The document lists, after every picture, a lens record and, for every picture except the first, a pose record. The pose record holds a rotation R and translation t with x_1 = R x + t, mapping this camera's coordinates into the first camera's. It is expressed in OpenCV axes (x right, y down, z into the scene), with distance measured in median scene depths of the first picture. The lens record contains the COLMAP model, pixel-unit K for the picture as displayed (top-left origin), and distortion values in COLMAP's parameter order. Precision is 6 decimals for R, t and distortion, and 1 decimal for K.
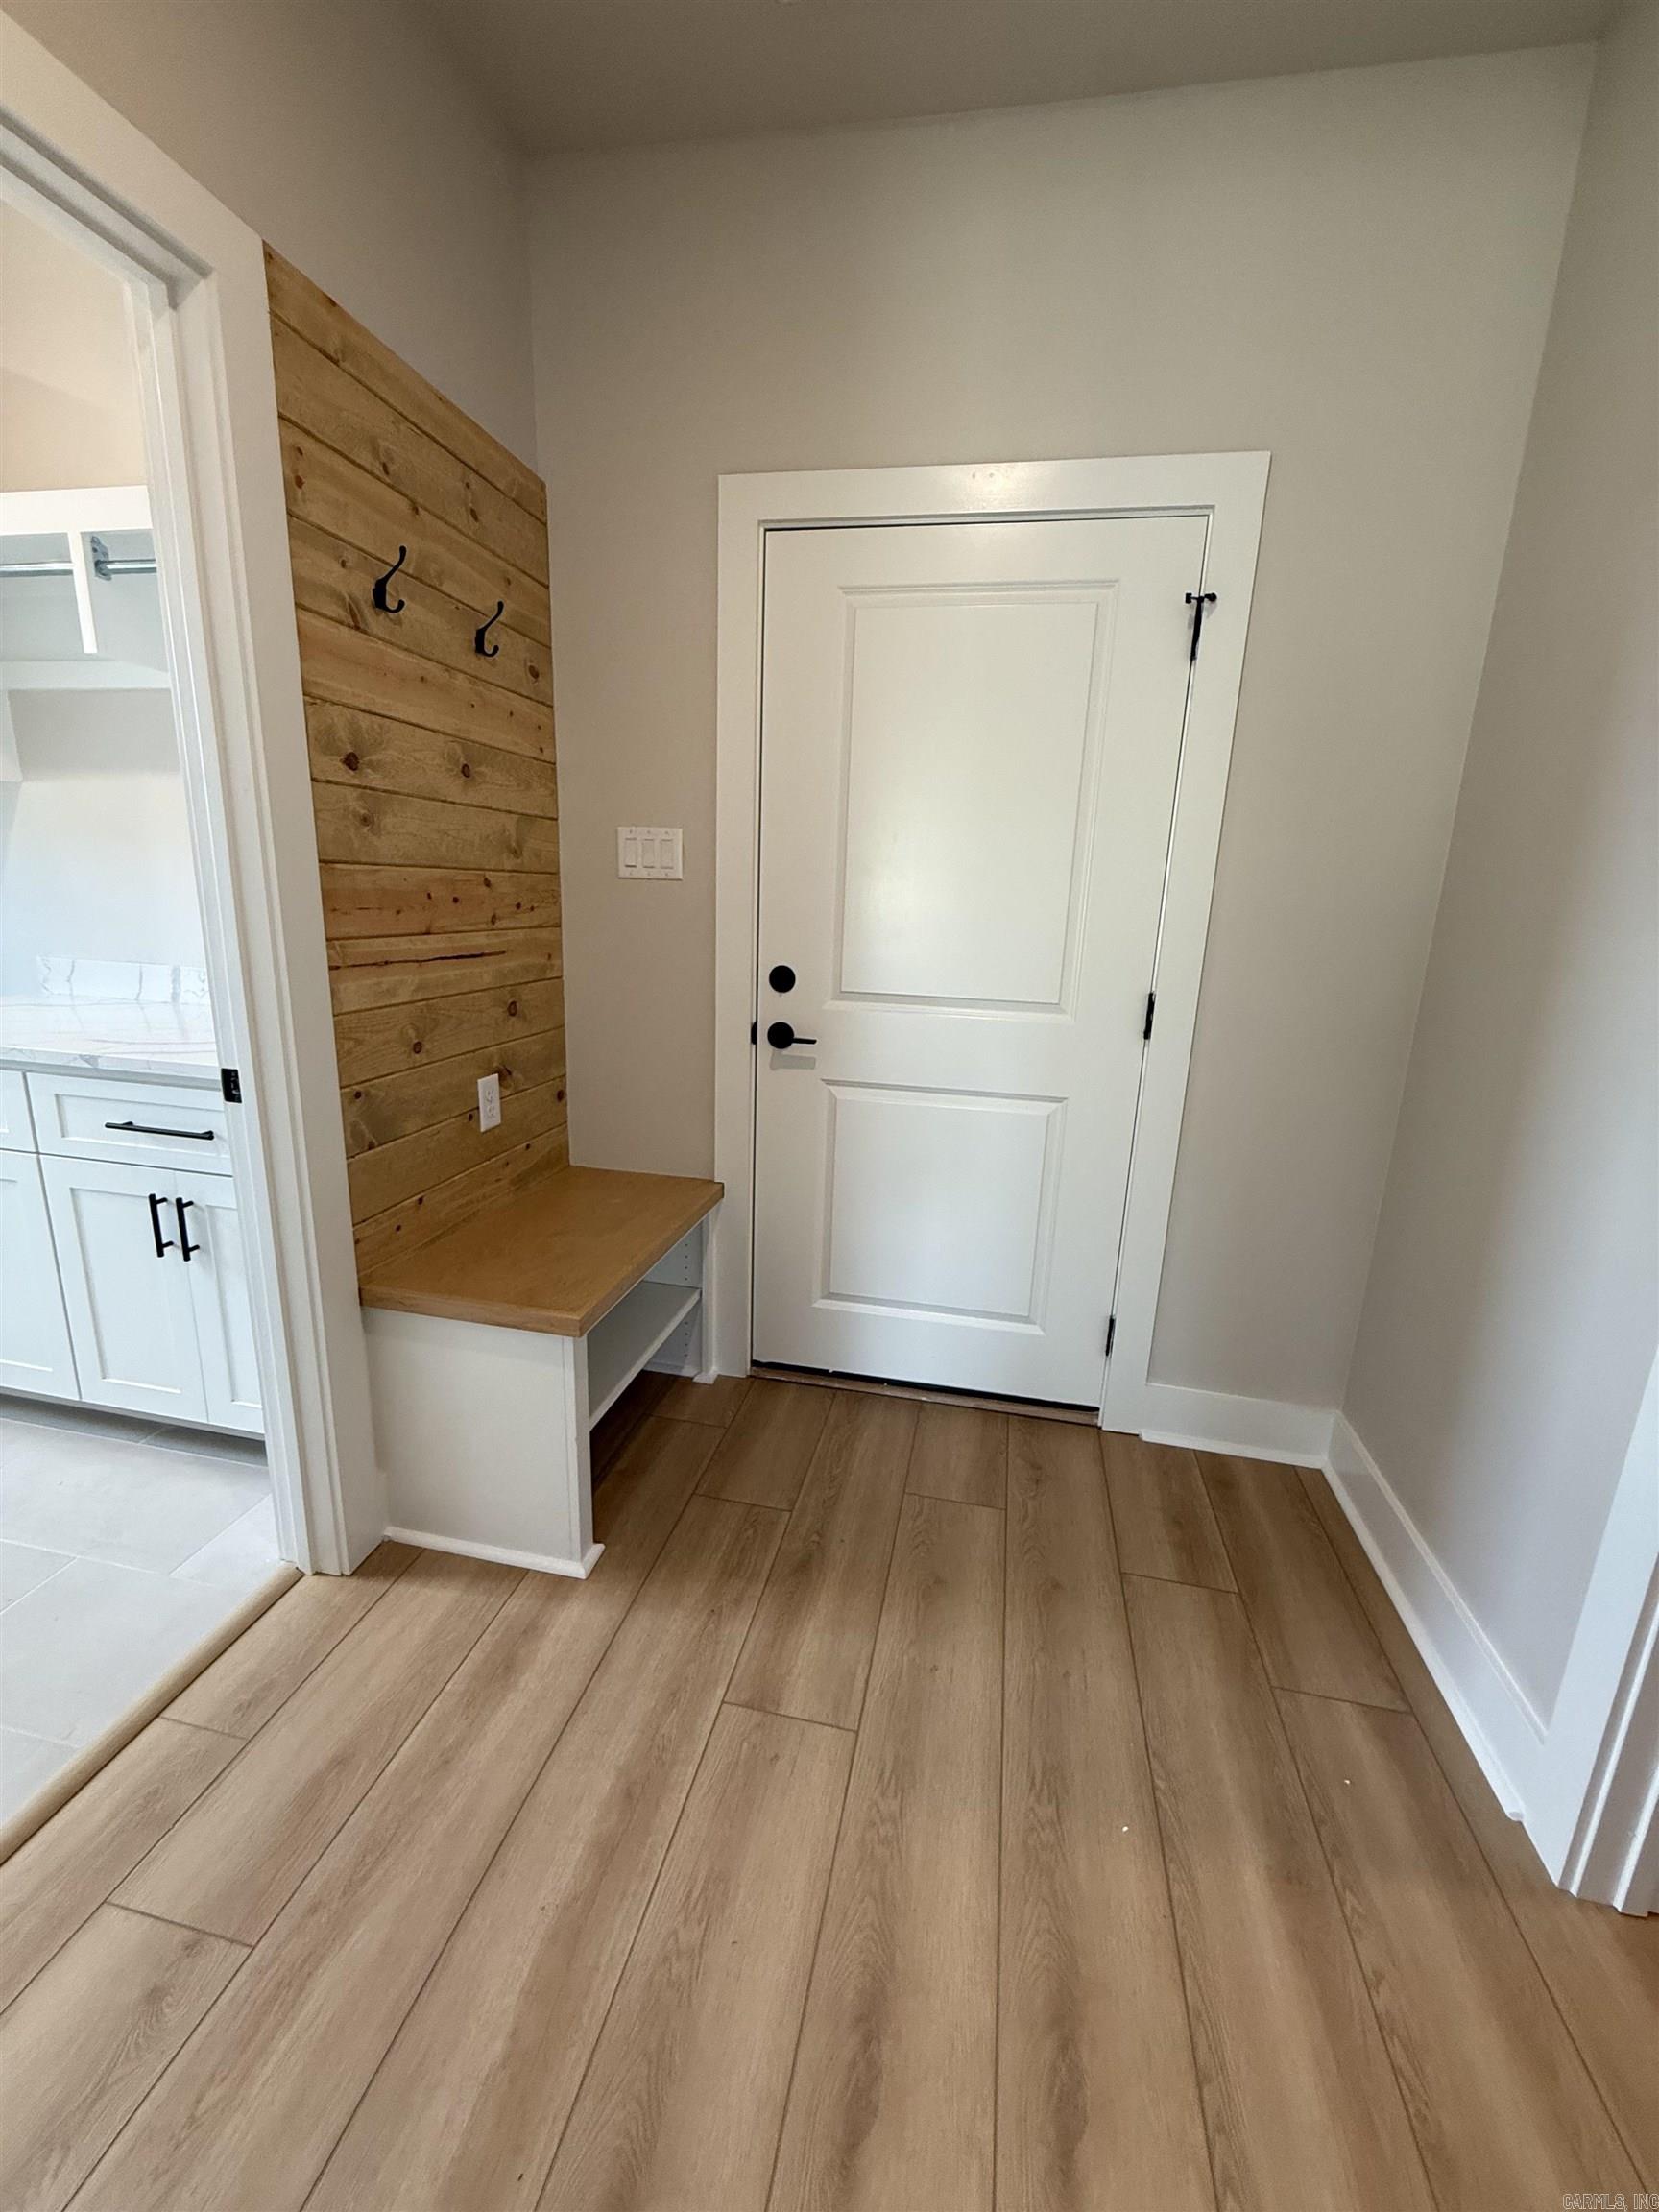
lens RADIAL K [[883.3, 0, 831.1], [0, 883.3, 1102.1], [0, 0, 1]] dist [-0.000687, -0.000043]
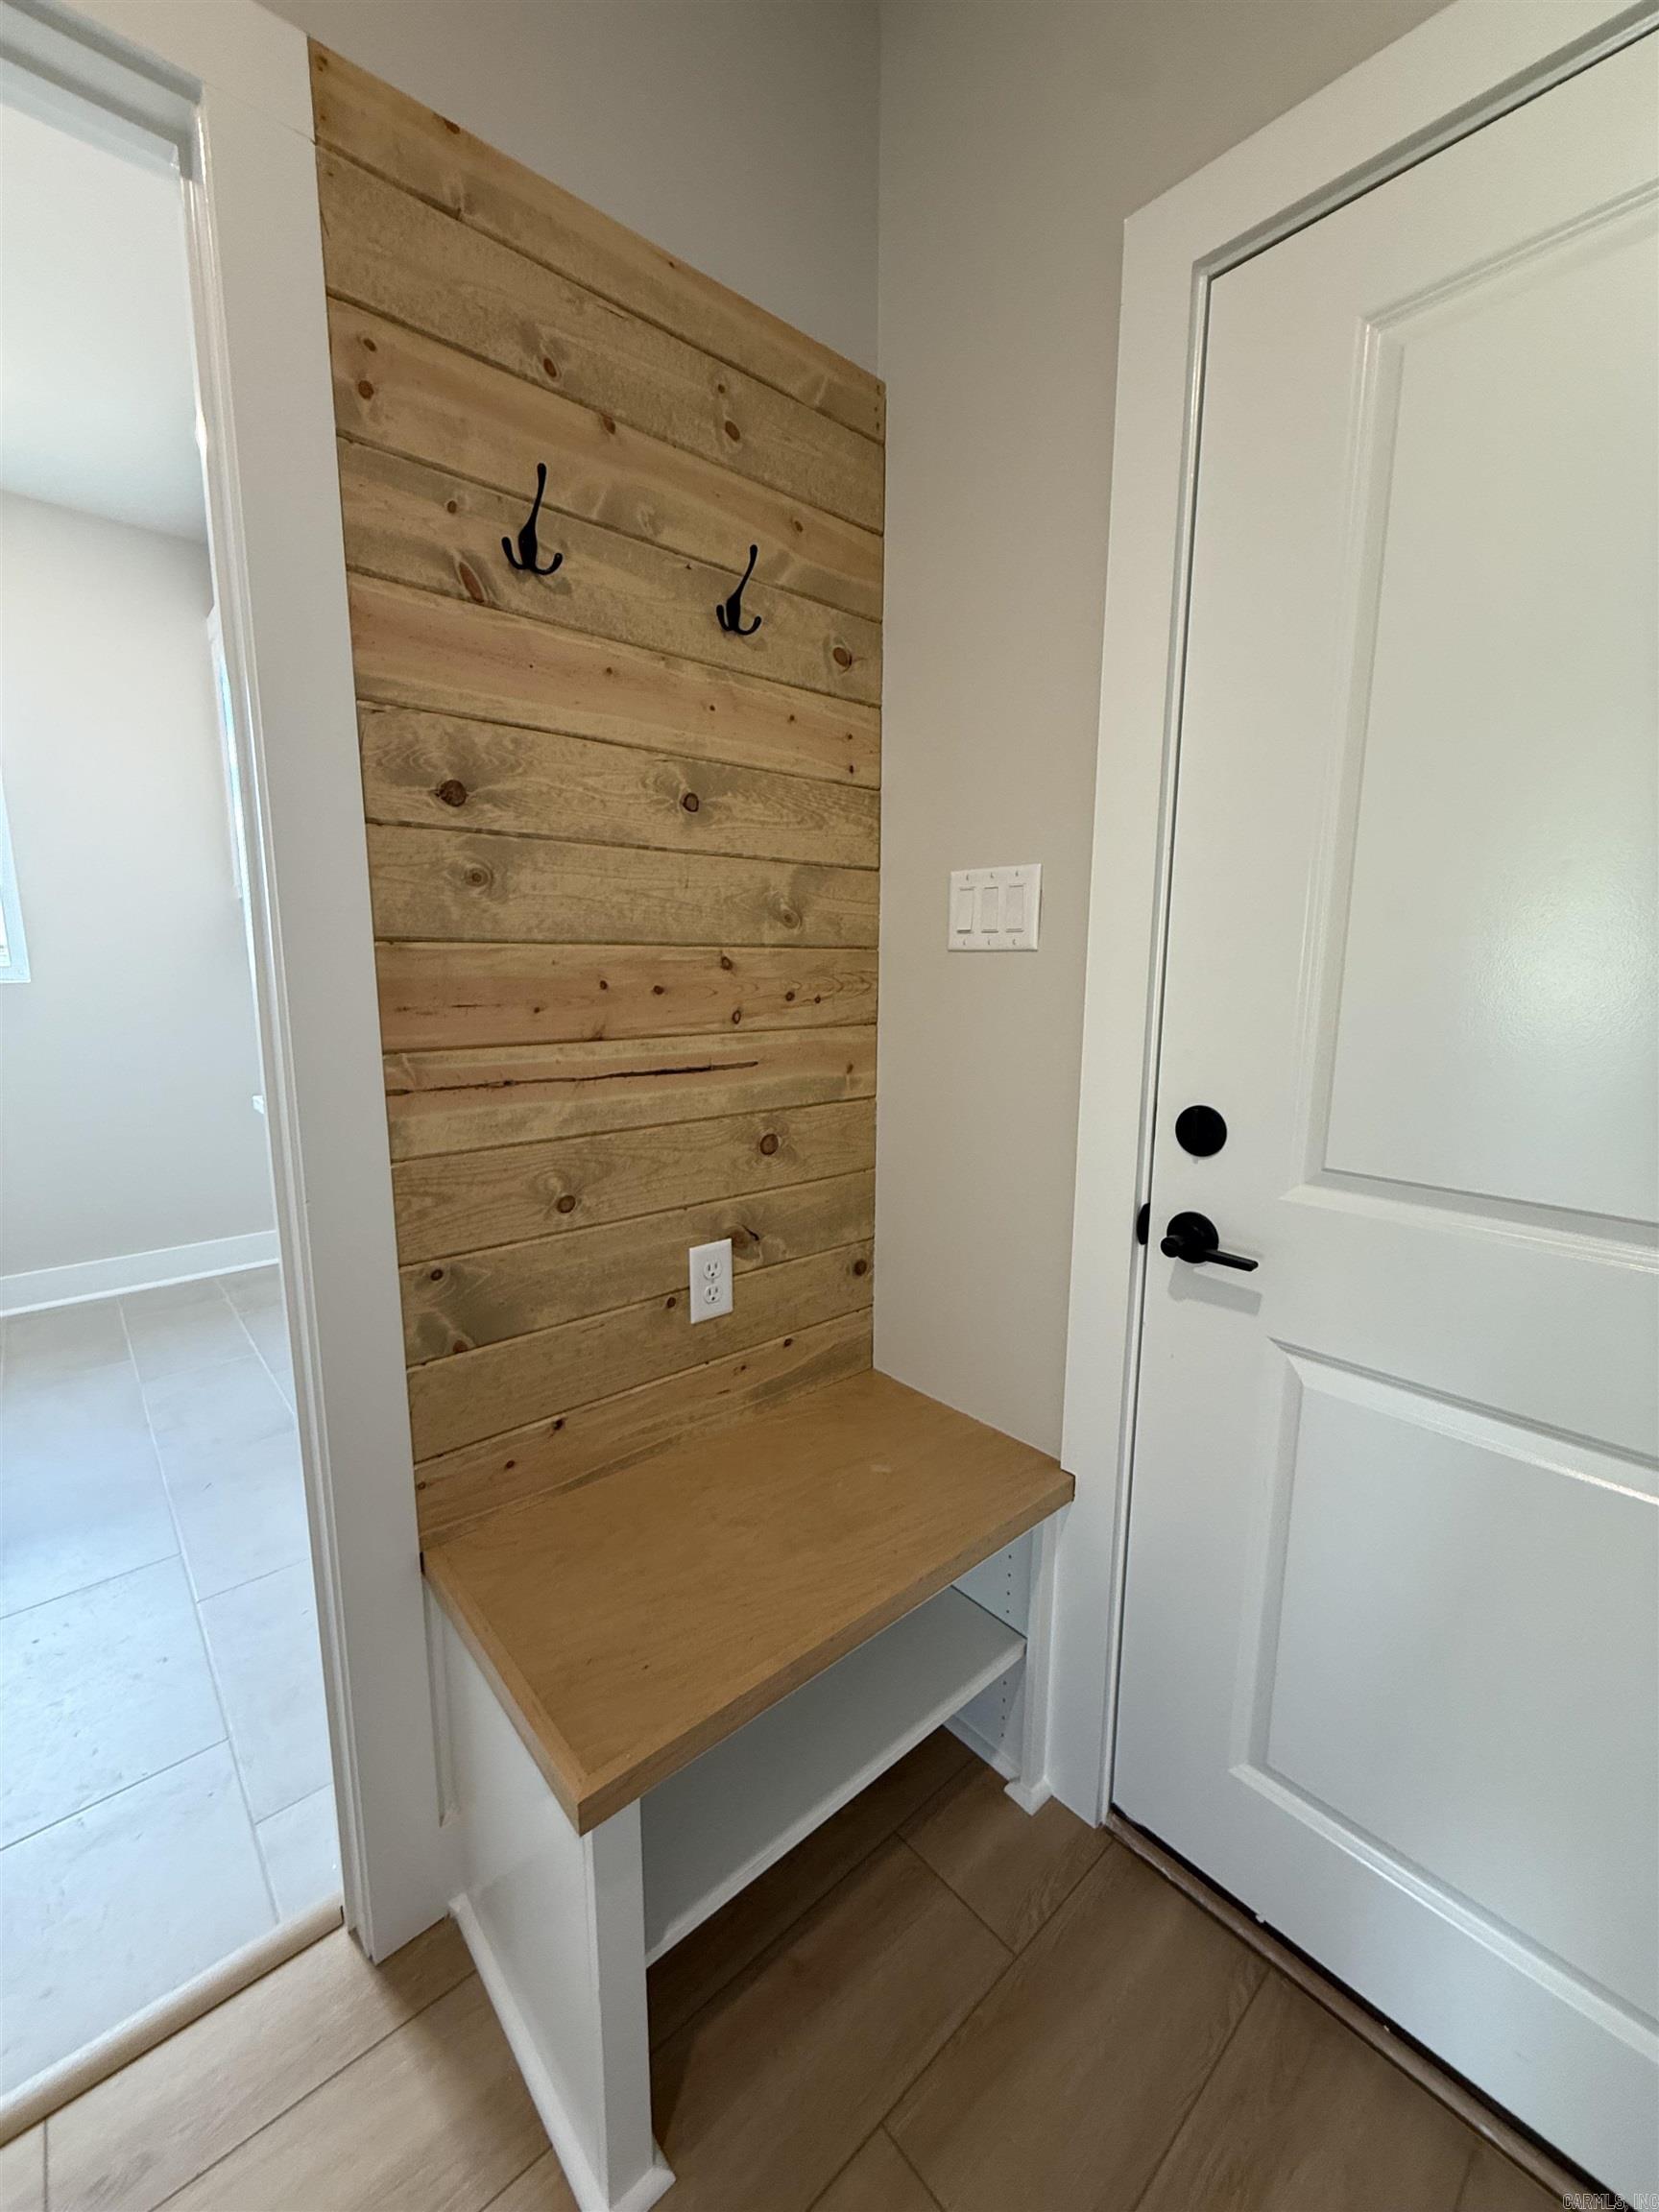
lens RADIAL K [[883.3, 0, 831.1], [0, 883.3, 1102.1], [0, 0, 1]] dist [-0.000687, -0.000043]
pose [[0.801516, 0.065898, -0.594331, 0.097484], [-0.117527, 0.991884, -0.048519, -0.132750], [0.586310, 0.108739, 0.802756, 0.571372]]
